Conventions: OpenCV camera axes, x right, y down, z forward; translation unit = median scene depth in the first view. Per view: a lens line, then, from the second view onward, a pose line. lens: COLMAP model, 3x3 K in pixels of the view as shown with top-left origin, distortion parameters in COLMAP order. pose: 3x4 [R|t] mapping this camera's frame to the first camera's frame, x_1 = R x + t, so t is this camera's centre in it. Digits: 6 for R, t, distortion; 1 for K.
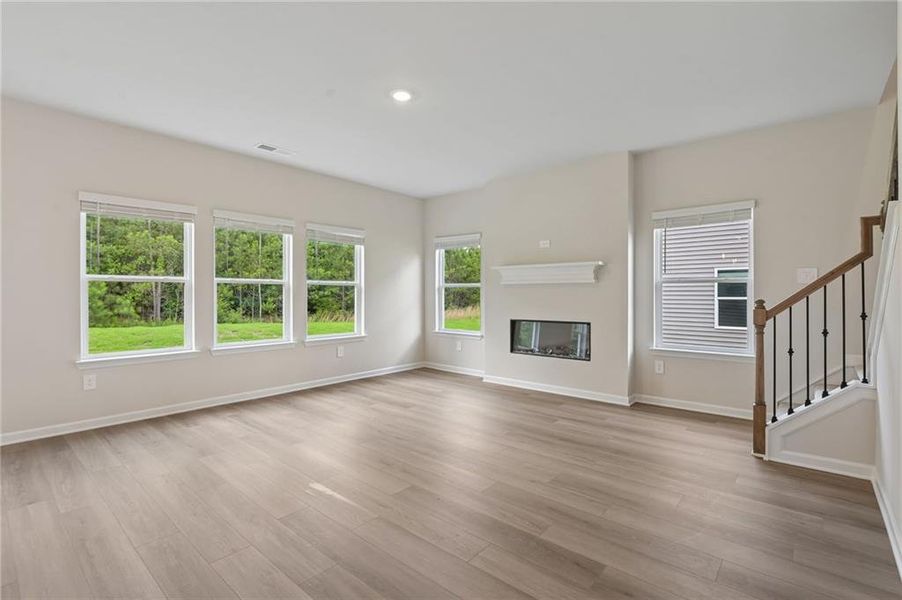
lens RADIAL K [[416.1, 0, 447.5], [0, 416.1, 299.5], [0, 0, 1]] dist [0.000187, -0.000170]
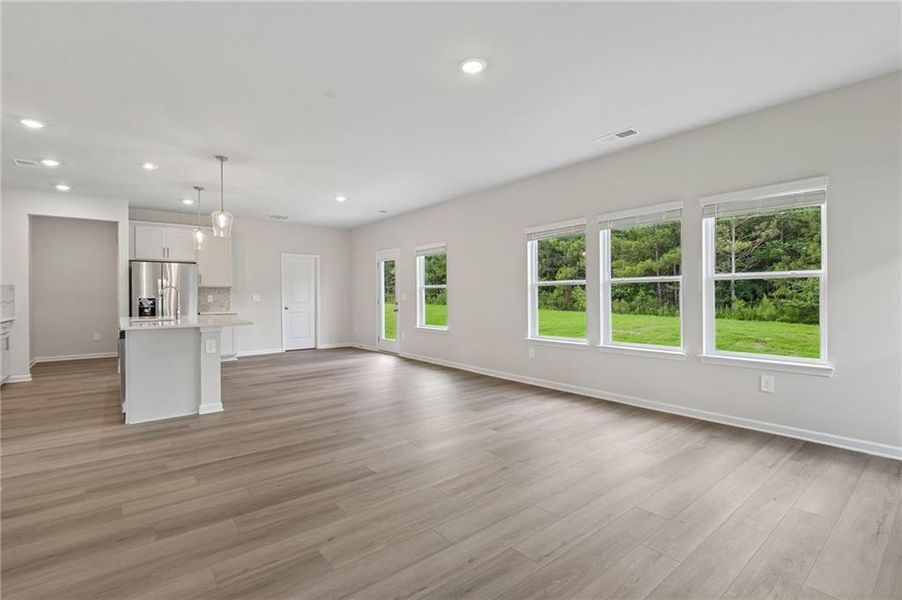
lens RADIAL K [[414.3, 0, 454.7], [0, 414.3, 300.2], [0, 0, 1]] dist [0.001038, -0.000408]
pose [[-0.168187, 0.011095, -0.985693, 0.618113], [-0.003928, 0.999921, 0.011925, -0.009736], [0.985747, 0.005877, -0.168130, 0.912876]]
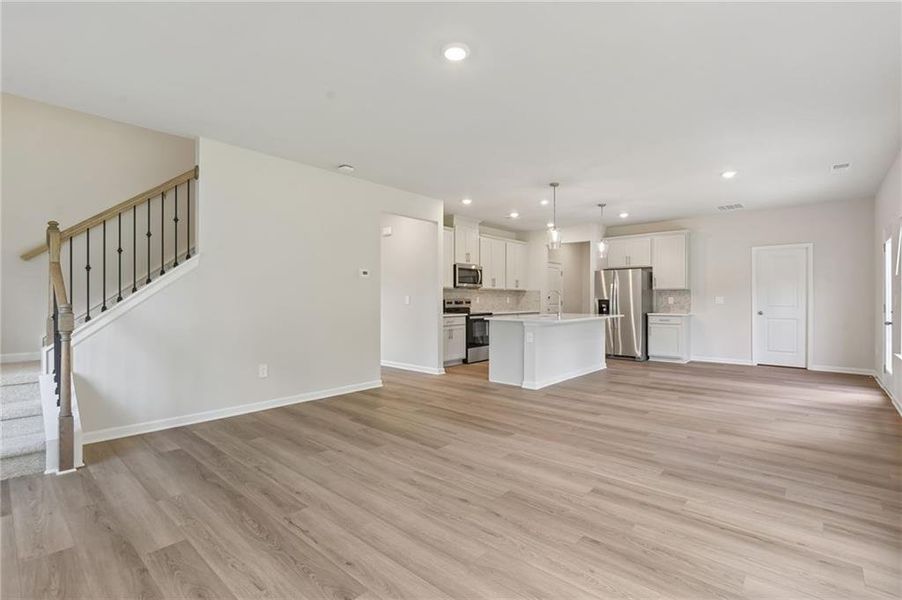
lens RADIAL K [[414.3, 0, 454.7], [0, 414.3, 300.2], [0, 0, 1]] dist [0.001038, -0.000408]
pose [[-0.999992, -0.001353, 0.003883, -0.092355], [-0.001305, 0.999921, 0.012470, -0.014435], [-0.003899, 0.012464, -0.999915, 1.491844]]
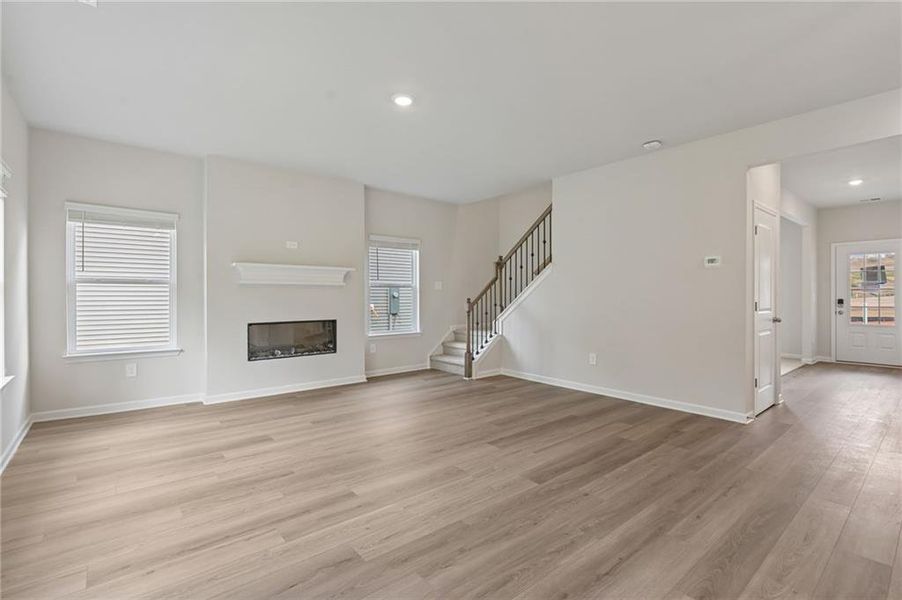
lens RADIAL K [[414.3, 0, 454.7], [0, 414.3, 300.2], [0, 0, 1]] dist [0.001038, -0.000408]
pose [[0.157975, -0.010880, 0.987383, -0.901106], [0.011704, 0.999890, 0.009145, -0.006192], [-0.987374, 0.010111, 0.158085, 0.589529]]
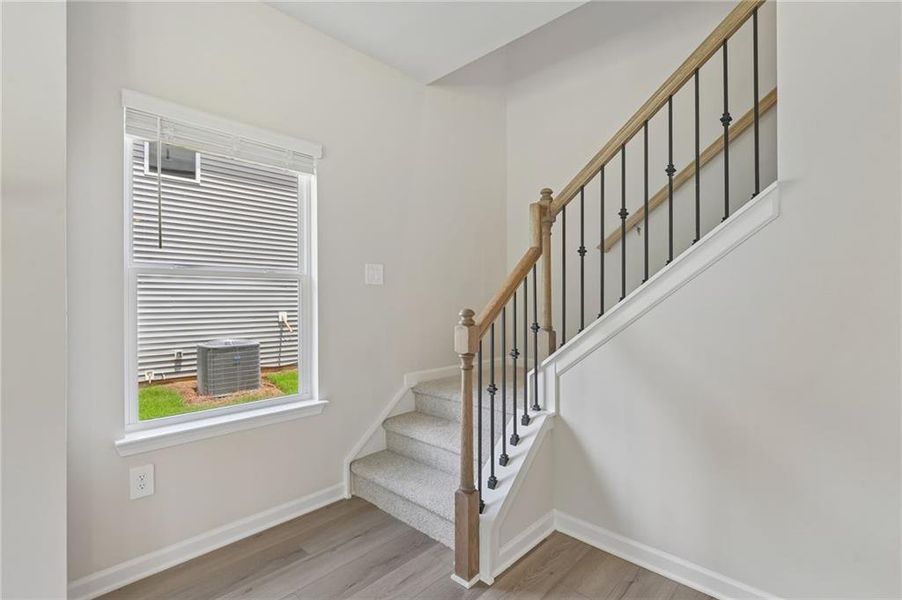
lens RADIAL K [[414.3, 0, 454.7], [0, 414.3, 300.2], [0, 0, 1]] dist [0.001038, -0.000408]
pose [[0.039242, -0.003936, 0.999222, 0.137445], [0.014692, 0.999886, 0.003361, -0.012009], [-0.999122, 0.014548, 0.039295, 0.773552]]
